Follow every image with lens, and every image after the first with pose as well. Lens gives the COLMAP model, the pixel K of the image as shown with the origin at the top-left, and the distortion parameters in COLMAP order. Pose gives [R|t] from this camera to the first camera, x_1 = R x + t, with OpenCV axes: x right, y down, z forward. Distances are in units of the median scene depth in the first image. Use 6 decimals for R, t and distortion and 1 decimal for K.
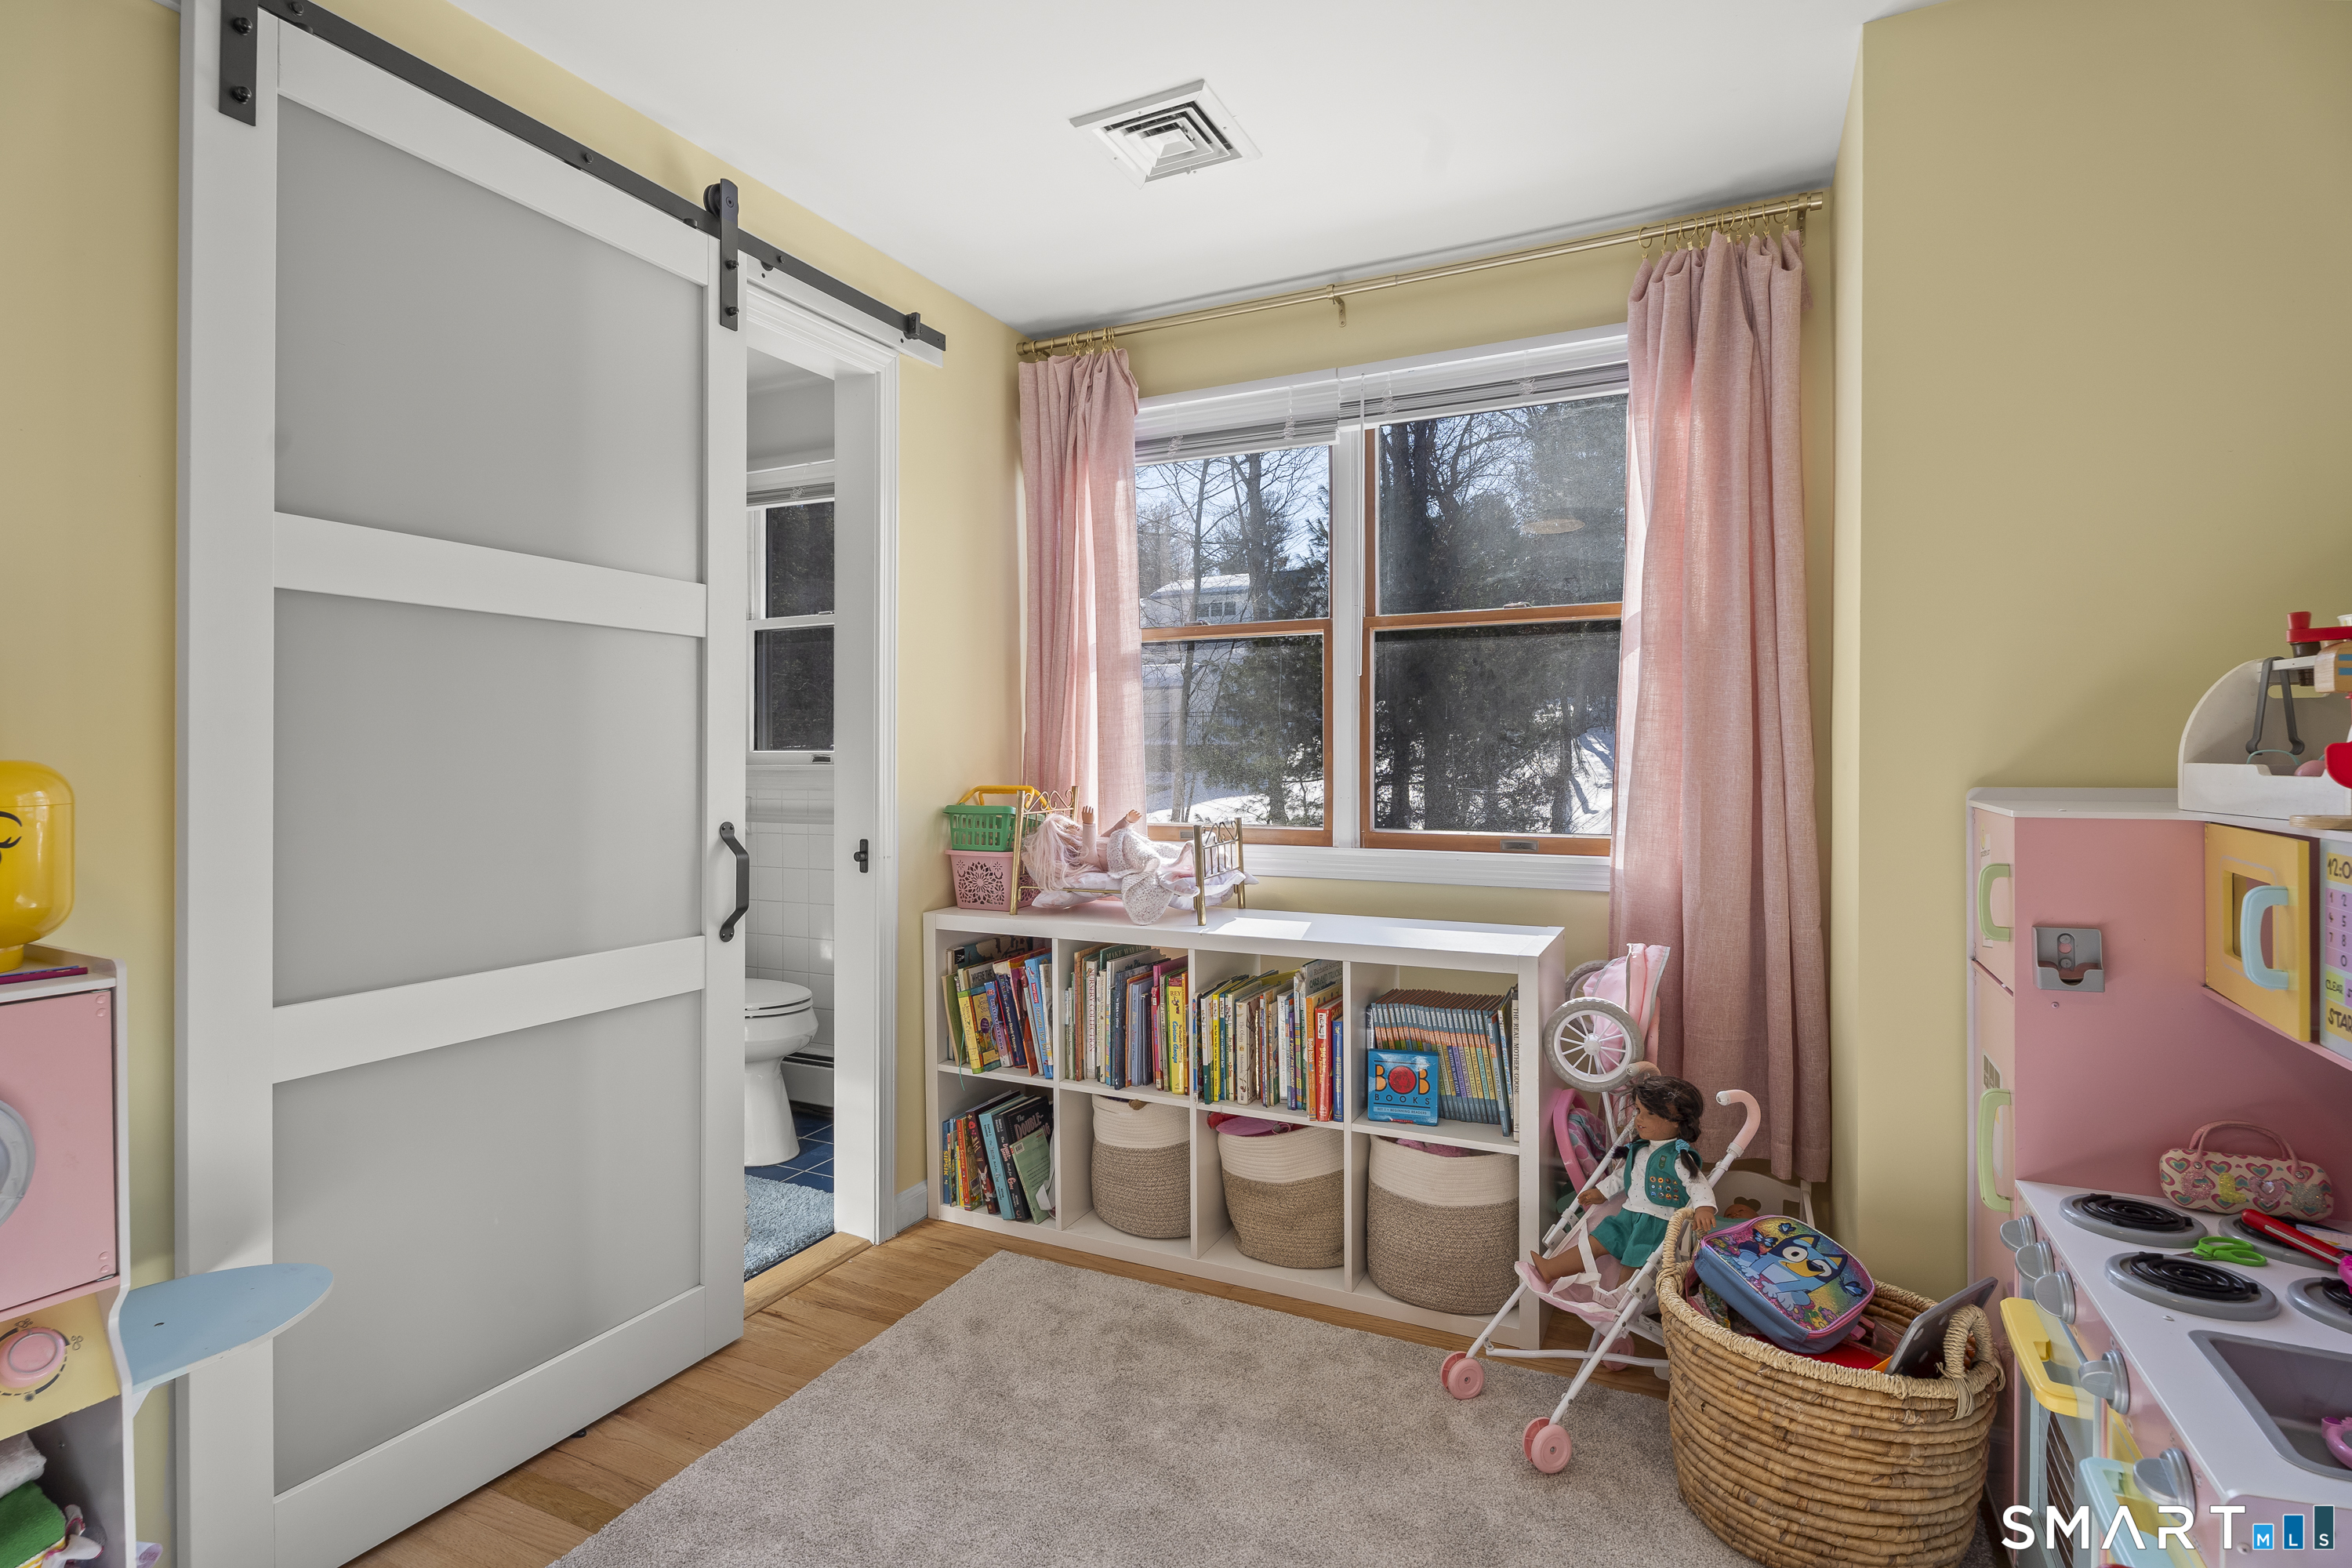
lens RADIAL K [[1148.8, 0, 1165.3], [0, 1148.8, 780.1], [0, 0, 1]] dist [-0.003640, 0.000508]
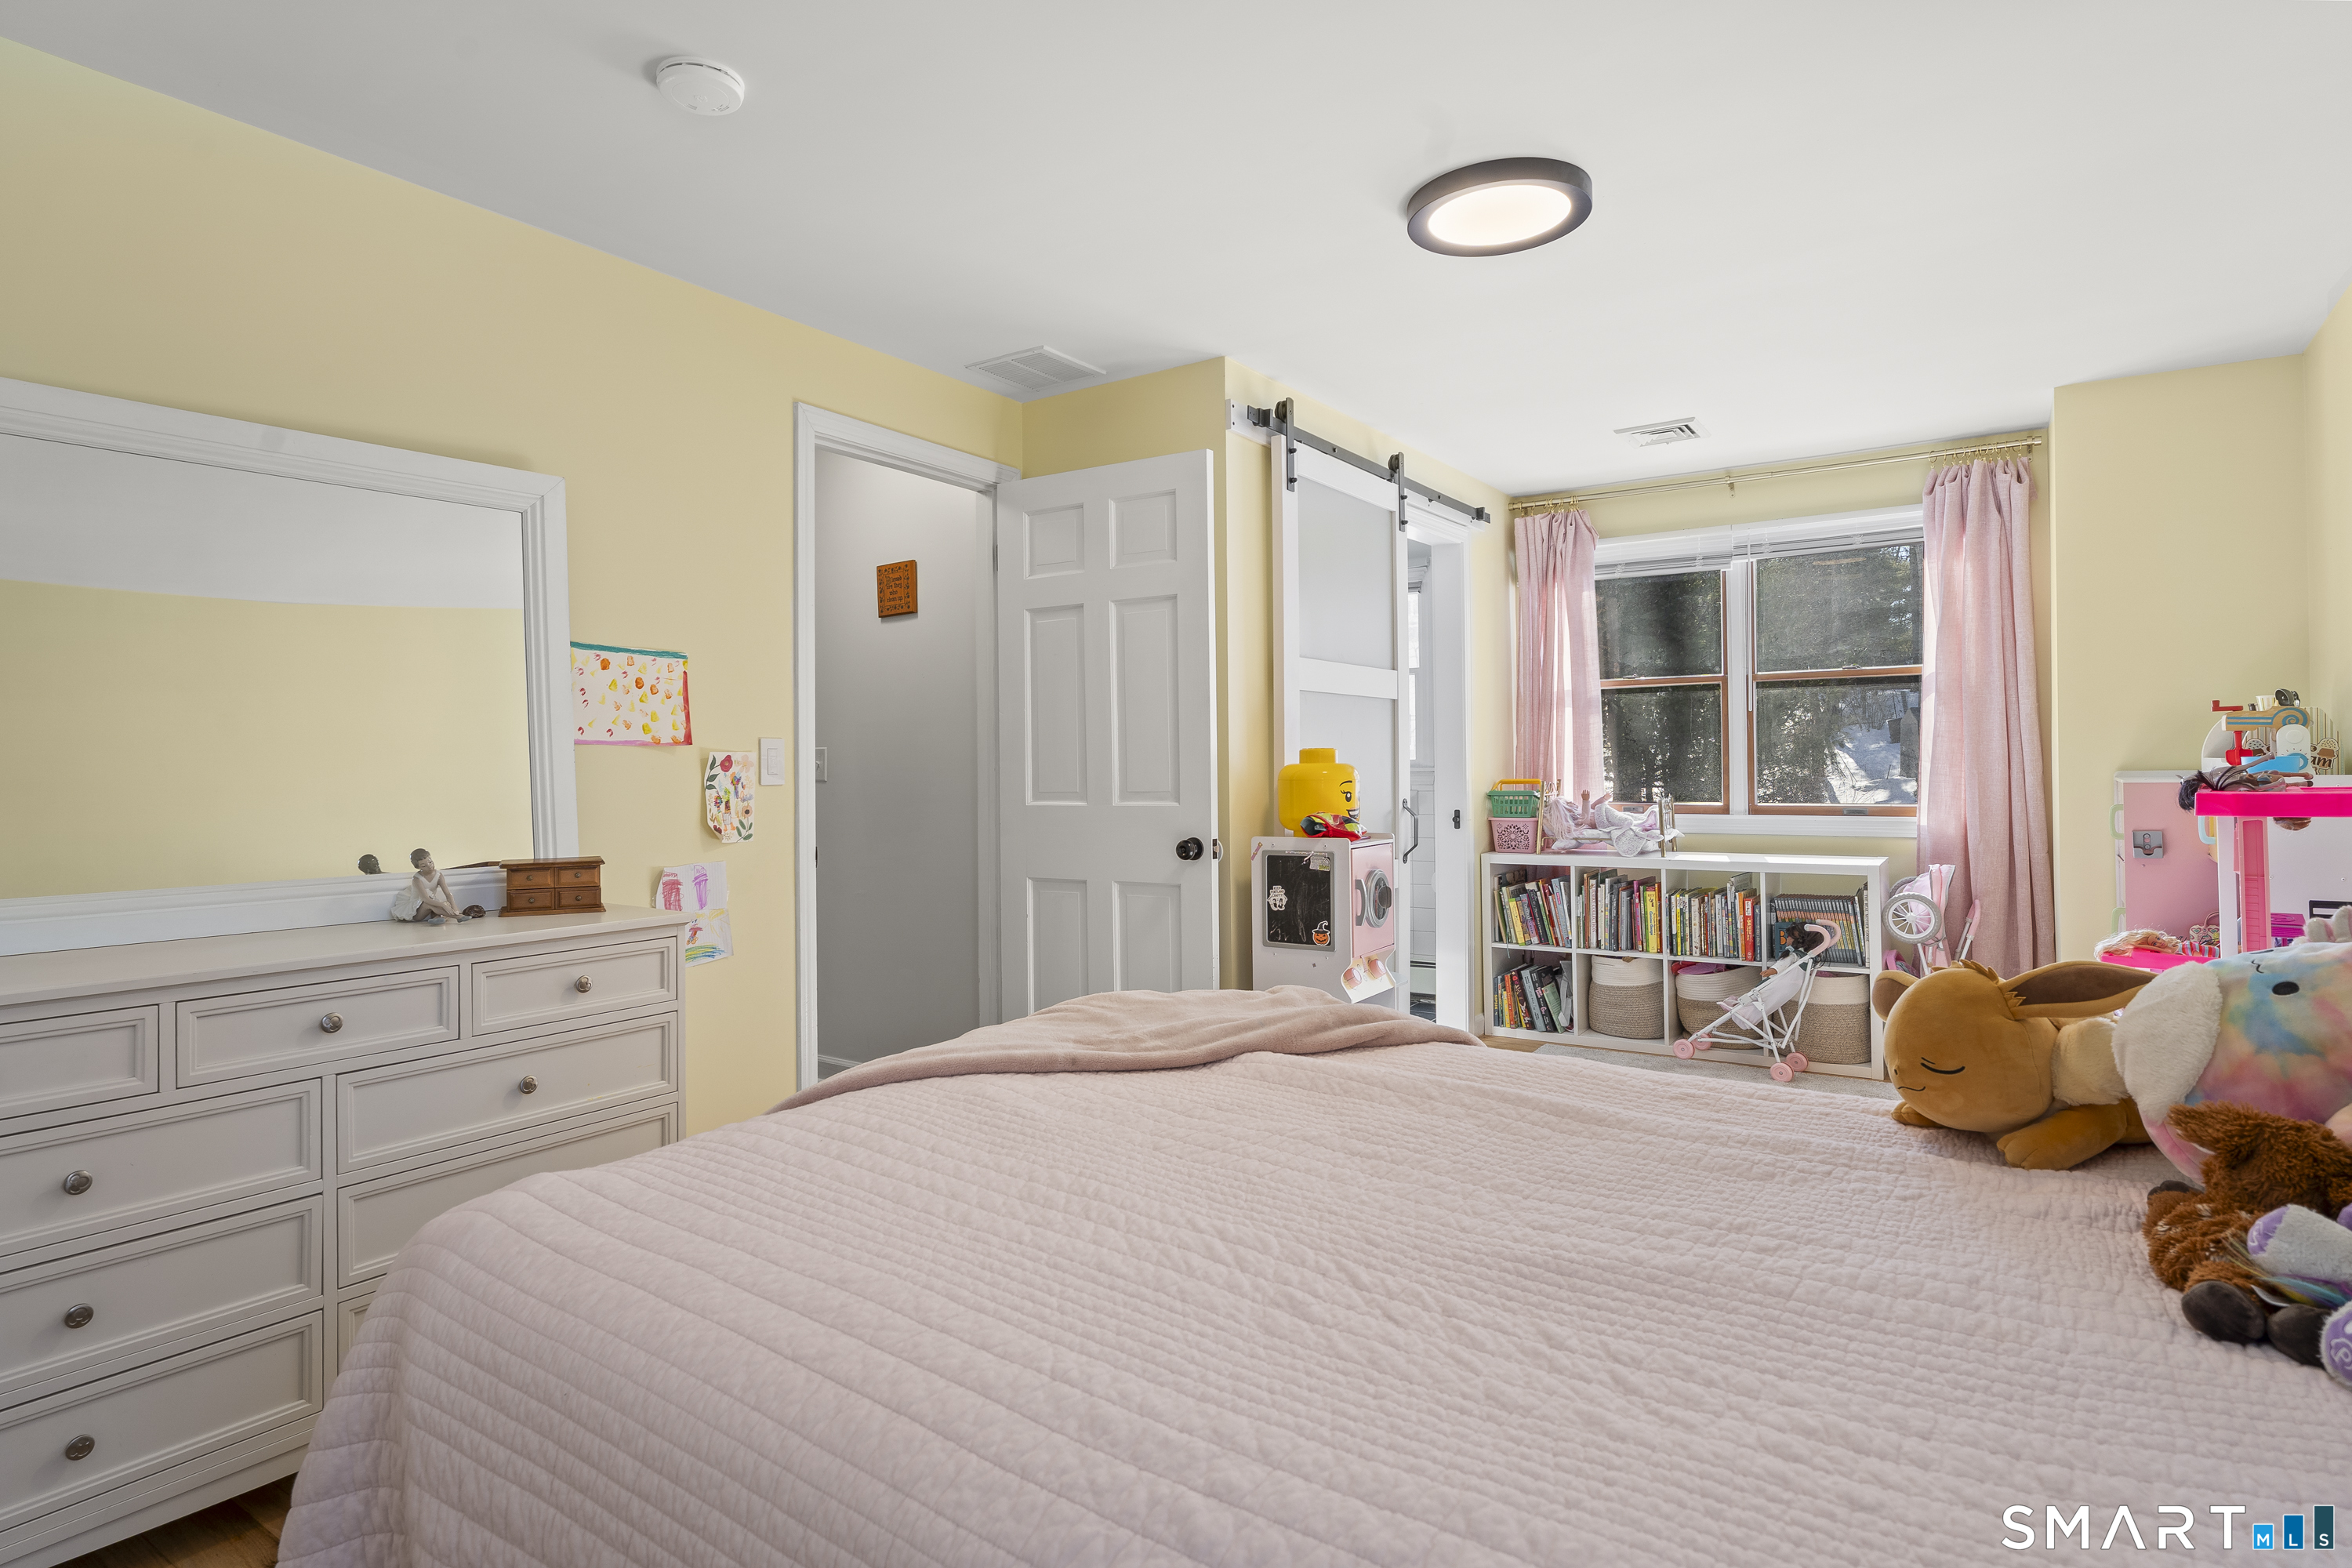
lens RADIAL K [[1200.9, 0, 1191.4], [0, 1200.9, 767.2], [0, 0, 1]] dist [-0.008831, 0.003110]
pose [[0.989261, -0.009417, -0.145855, -0.413295], [0.006966, 0.999826, -0.017304, 0.016759], [0.145993, 0.016102, 0.989155, -0.905958]]
